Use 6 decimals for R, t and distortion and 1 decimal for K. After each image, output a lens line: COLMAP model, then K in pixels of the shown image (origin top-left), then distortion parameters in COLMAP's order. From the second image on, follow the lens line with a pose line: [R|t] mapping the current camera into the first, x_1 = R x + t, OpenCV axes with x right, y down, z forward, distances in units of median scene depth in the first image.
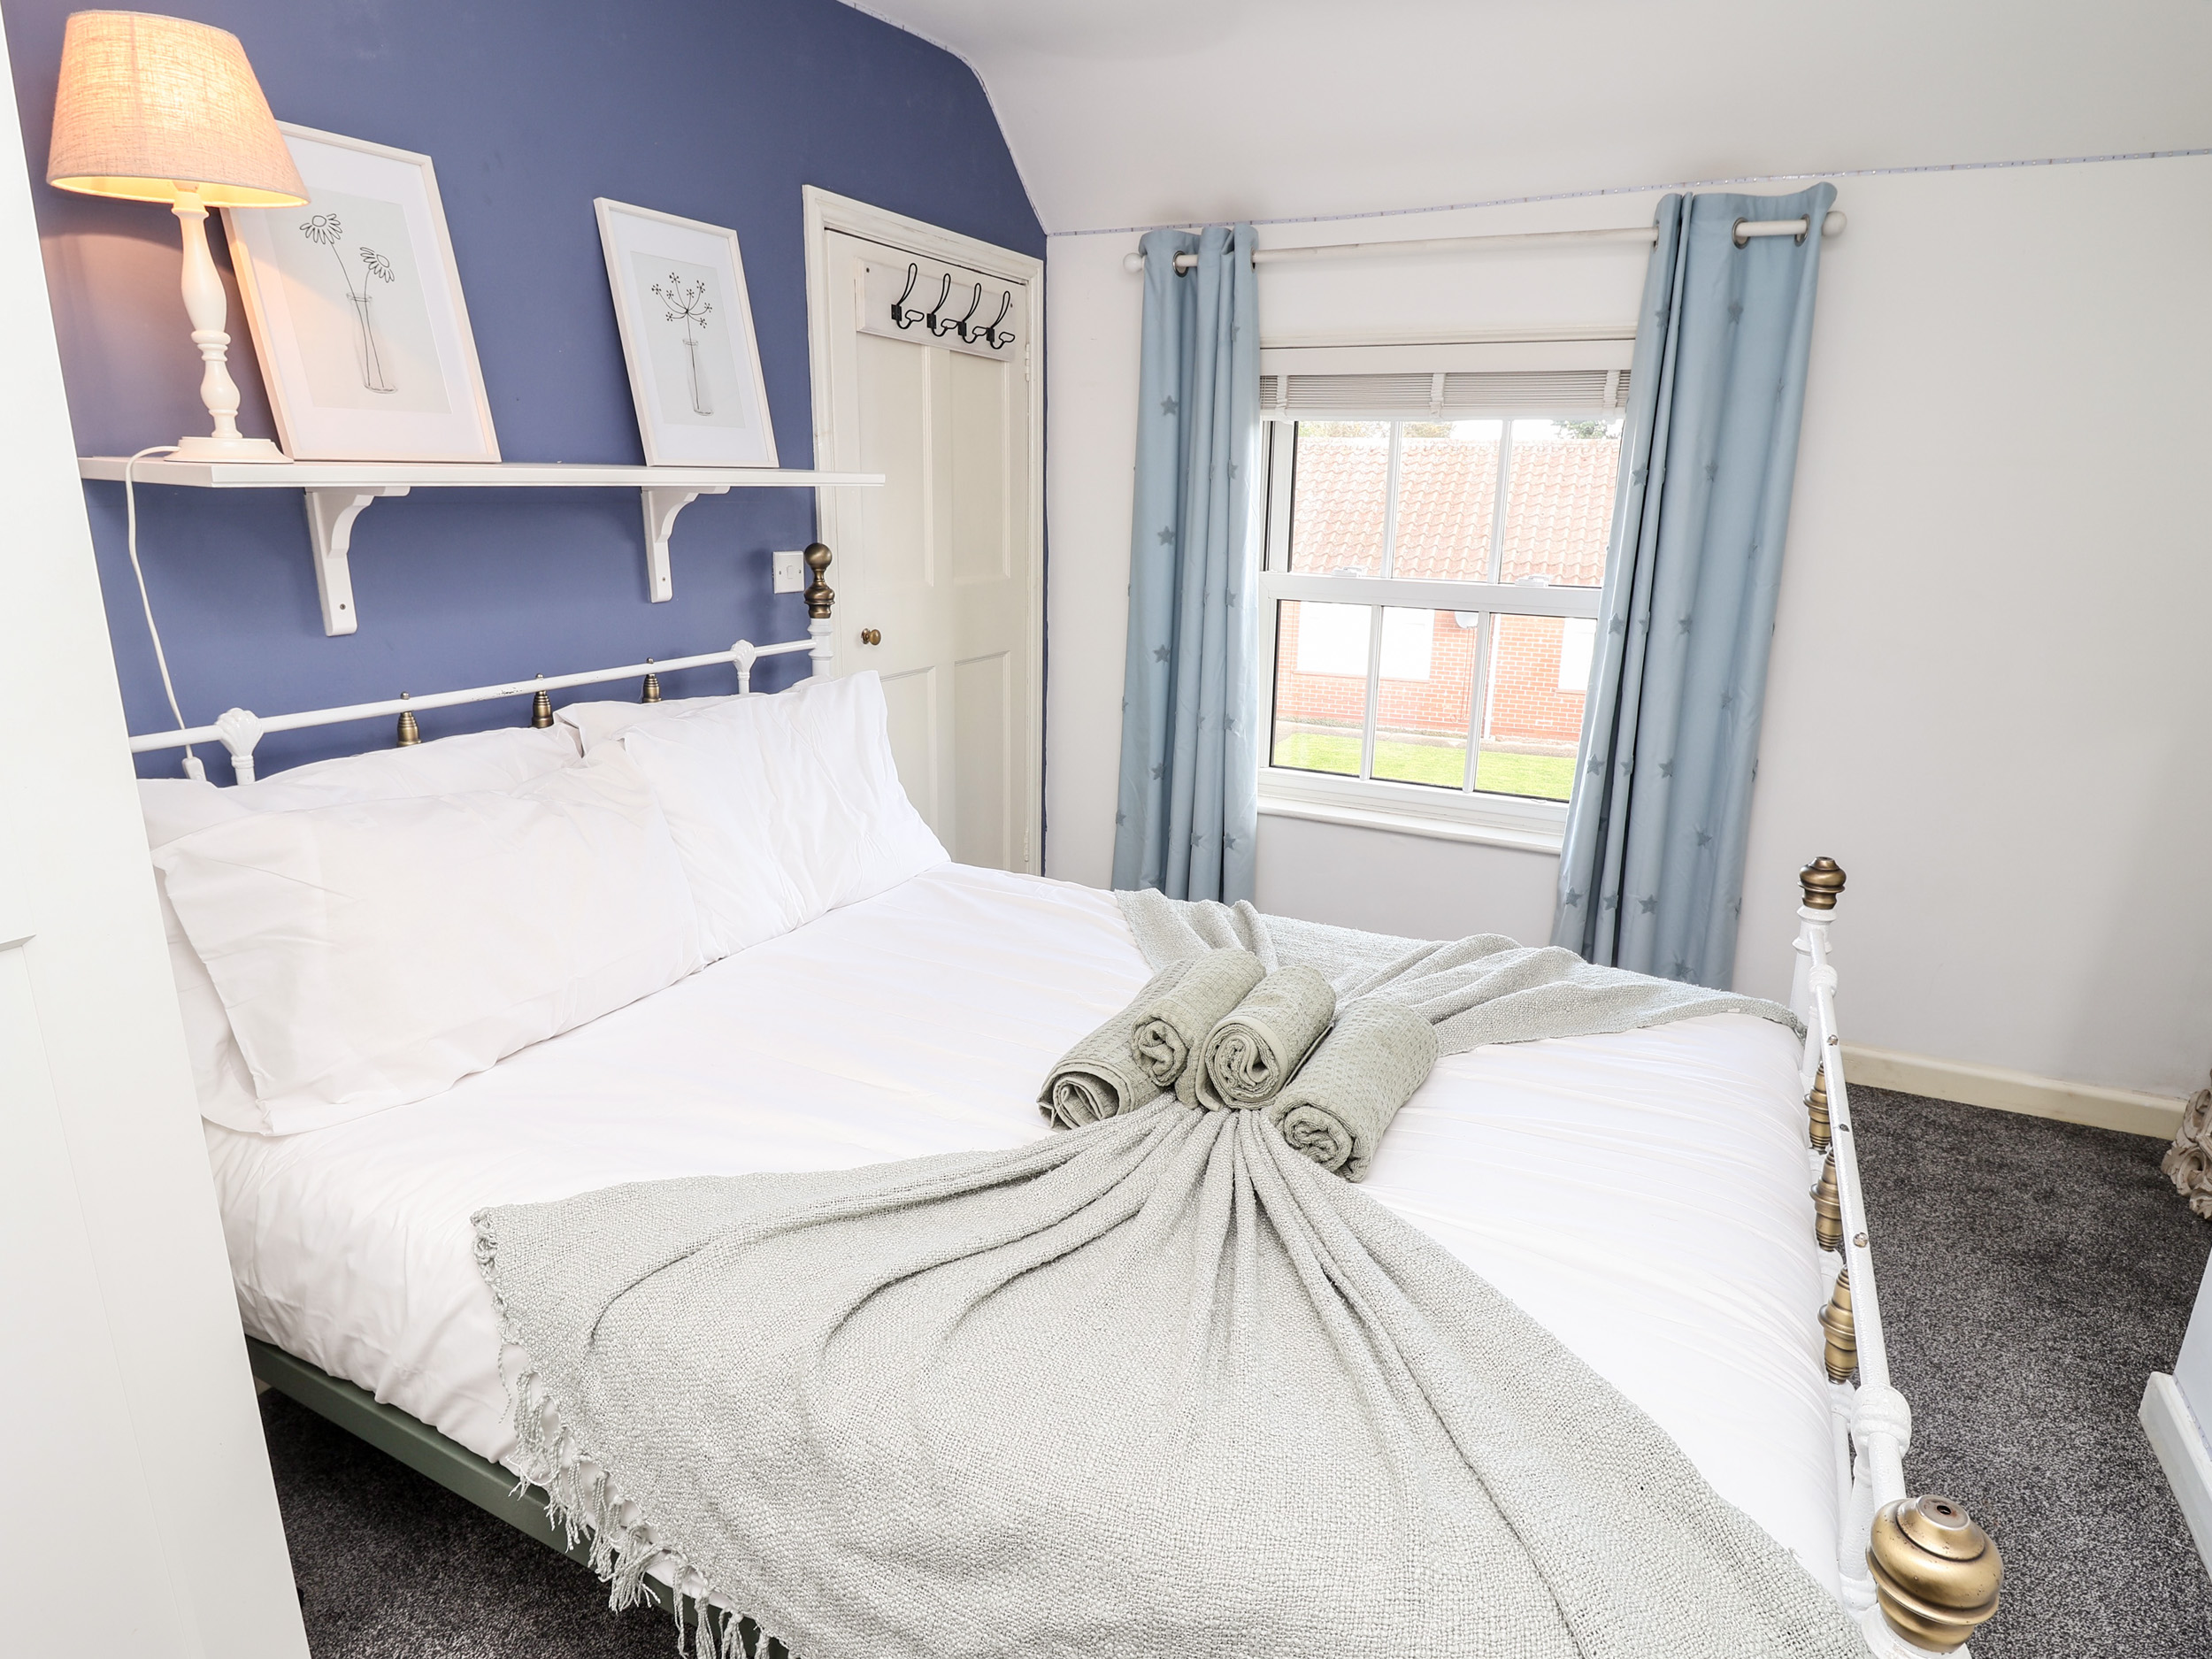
lens RADIAL K [[1184.8, 0, 1096.2], [0, 1184.8, 778.8], [0, 0, 1]] dist [0.003092, -0.015076]
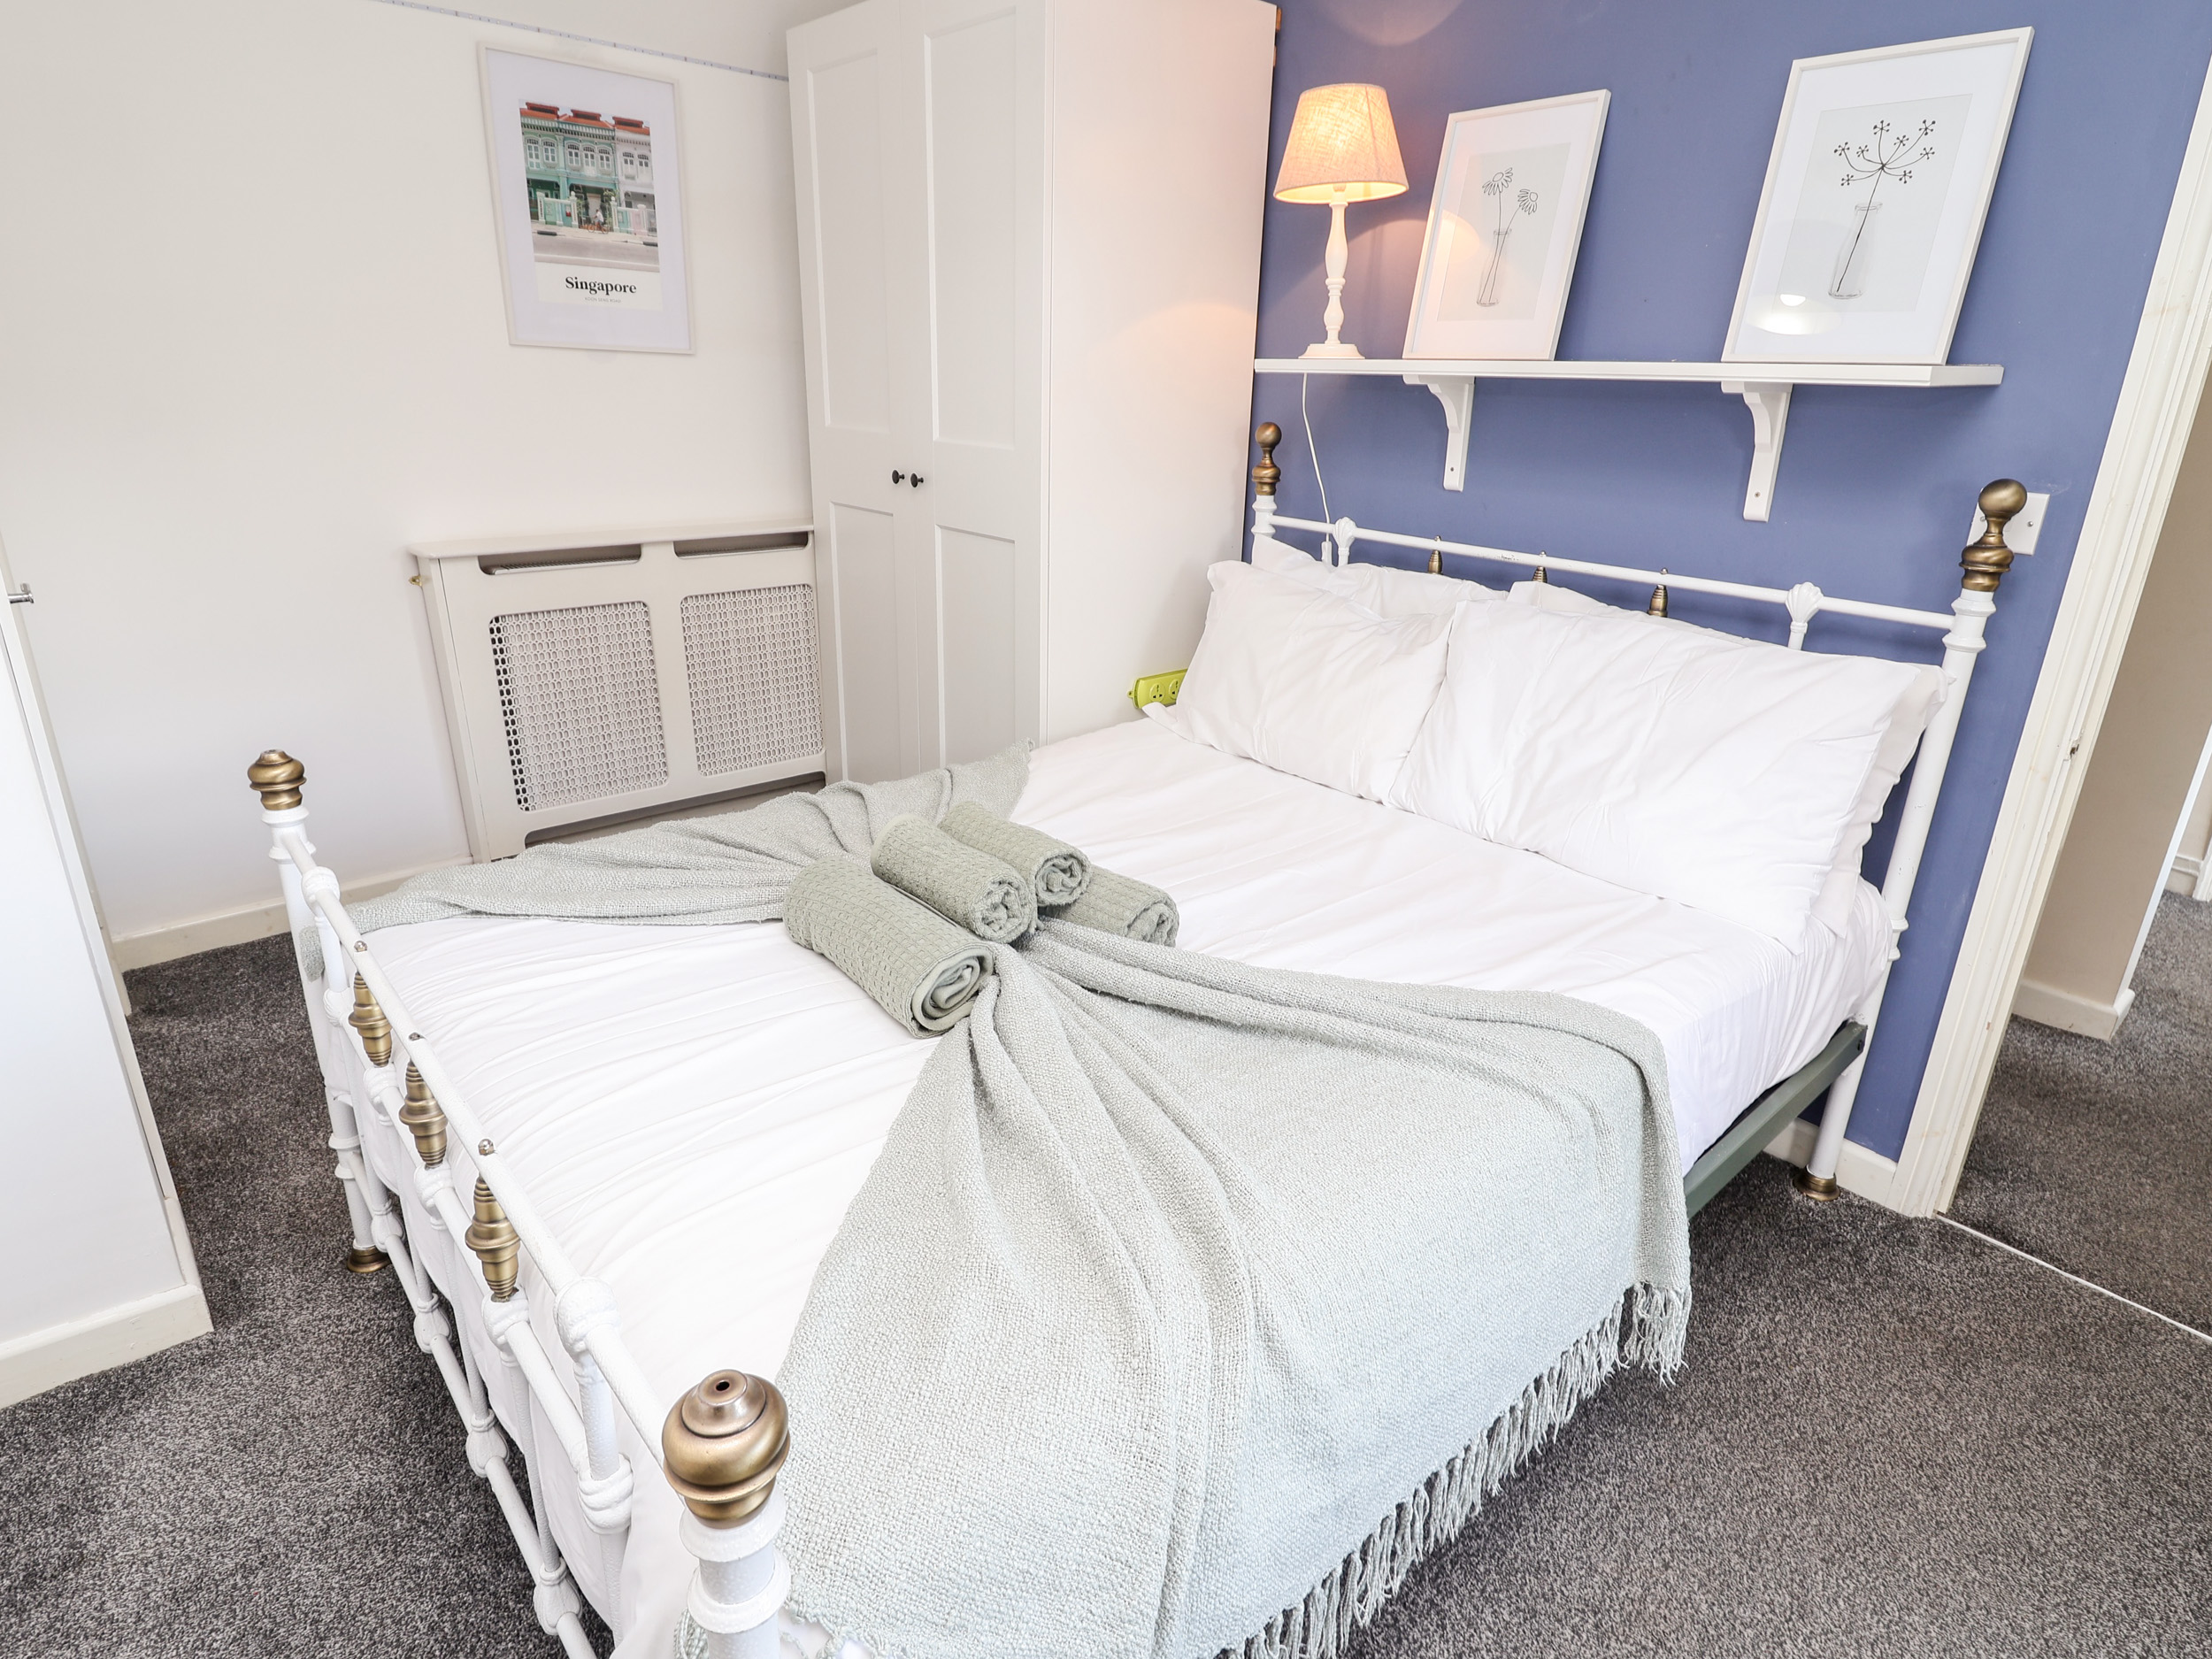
lens RADIAL K [[1184.8, 0, 1096.2], [0, 1184.8, 778.8], [0, 0, 1]] dist [0.003092, -0.015076]
pose [[-0.339429, 0.285259, -0.896334, 0.828300], [-0.256348, 0.888785, 0.379931, -0.238879], [0.905027, 0.358733, -0.228554, 1.051006]]
